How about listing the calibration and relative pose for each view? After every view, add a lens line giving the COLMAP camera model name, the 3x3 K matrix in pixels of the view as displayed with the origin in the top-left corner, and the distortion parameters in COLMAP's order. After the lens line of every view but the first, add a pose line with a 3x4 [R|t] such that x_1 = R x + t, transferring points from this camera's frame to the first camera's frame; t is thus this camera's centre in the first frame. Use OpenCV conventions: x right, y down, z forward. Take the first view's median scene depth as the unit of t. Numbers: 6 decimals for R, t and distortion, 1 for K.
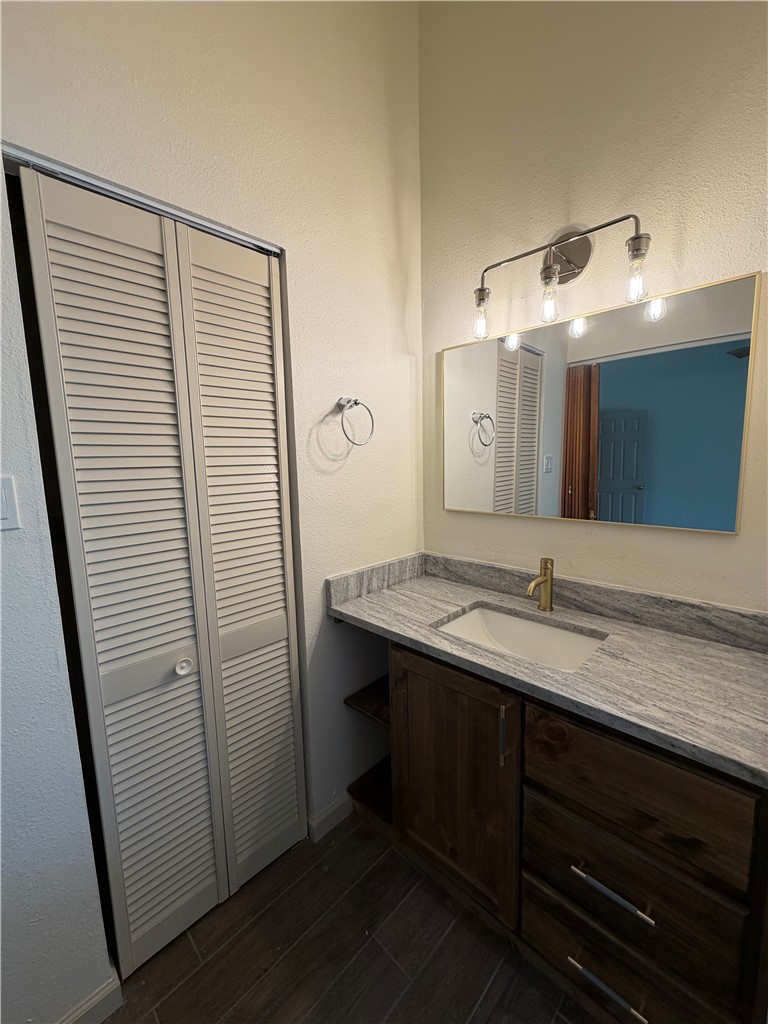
lens RADIAL K [[408.6, 0, 384.0], [0, 408.6, 509.3], [0, 0, 1]] dist [-0.000789, 0.000324]
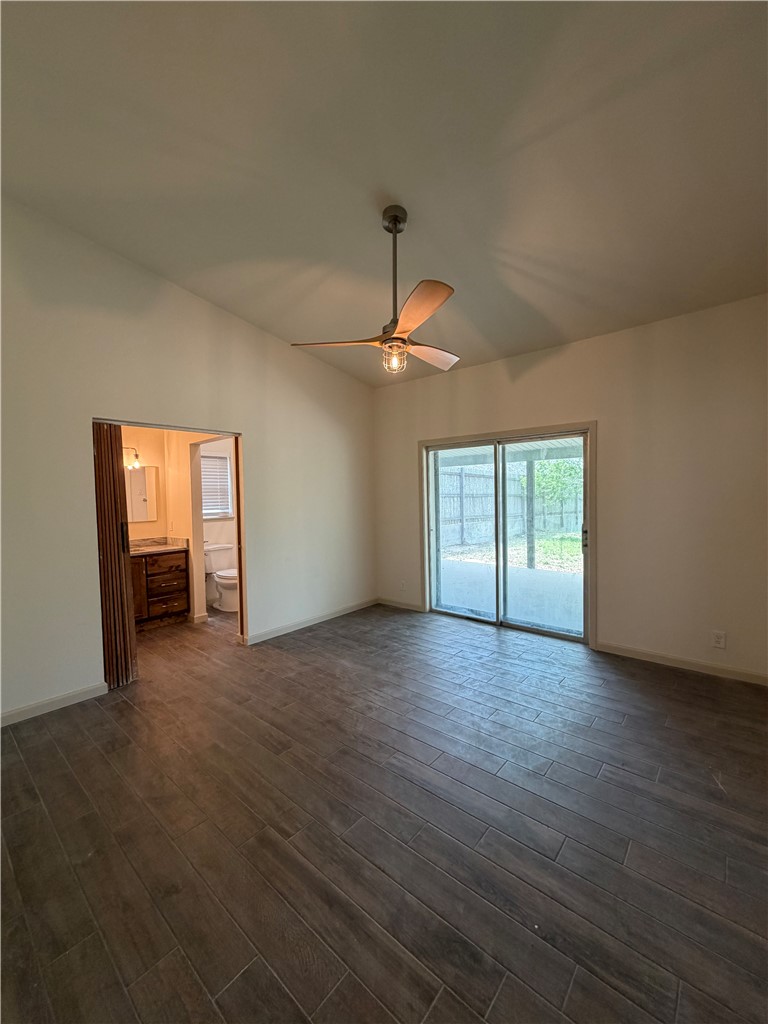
lens RADIAL K [[408.6, 0, 384.0], [0, 408.6, 509.3], [0, 0, 1]] dist [-0.000789, 0.000324]
pose [[-0.065590, -0.004193, 0.997838, -3.324871], [0.153874, 0.987987, 0.014266, 0.229517], [-0.985911, 0.154477, -0.064157, -1.050913]]
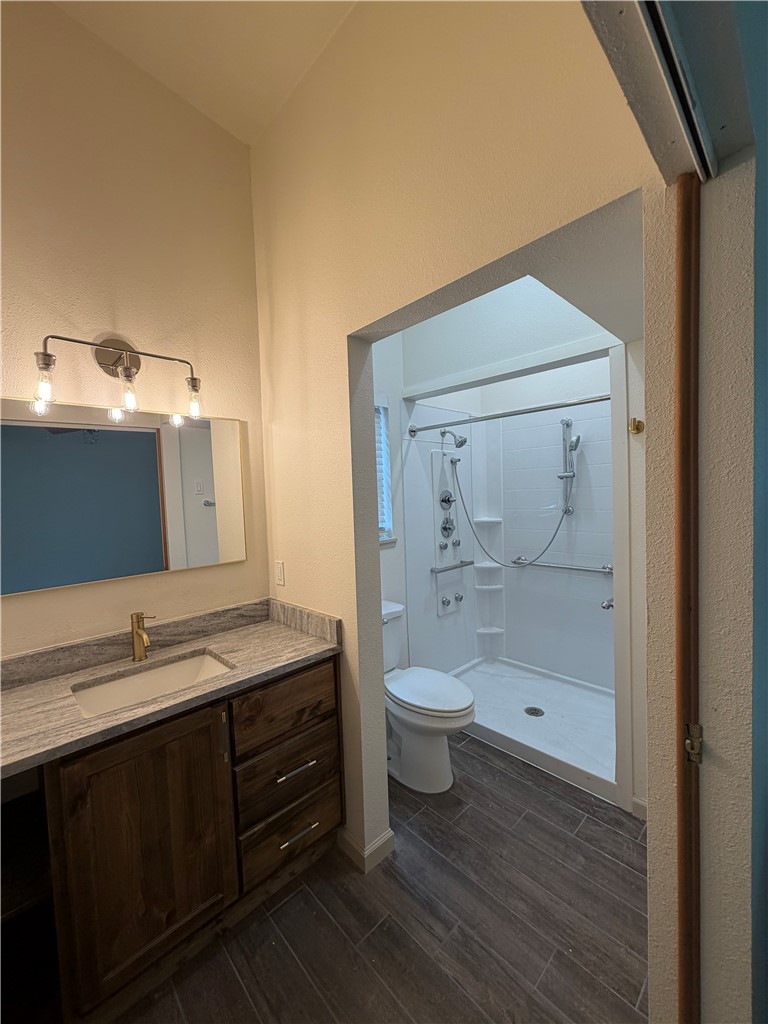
lens RADIAL K [[408.6, 0, 384.0], [0, 408.6, 509.3], [0, 0, 1]] dist [-0.000789, 0.000324]
pose [[0.038633, -0.017936, 0.999092, -0.759898], [0.167623, 0.985787, 0.011216, -0.064780], [-0.985094, 0.167037, 0.041090, 0.265527]]
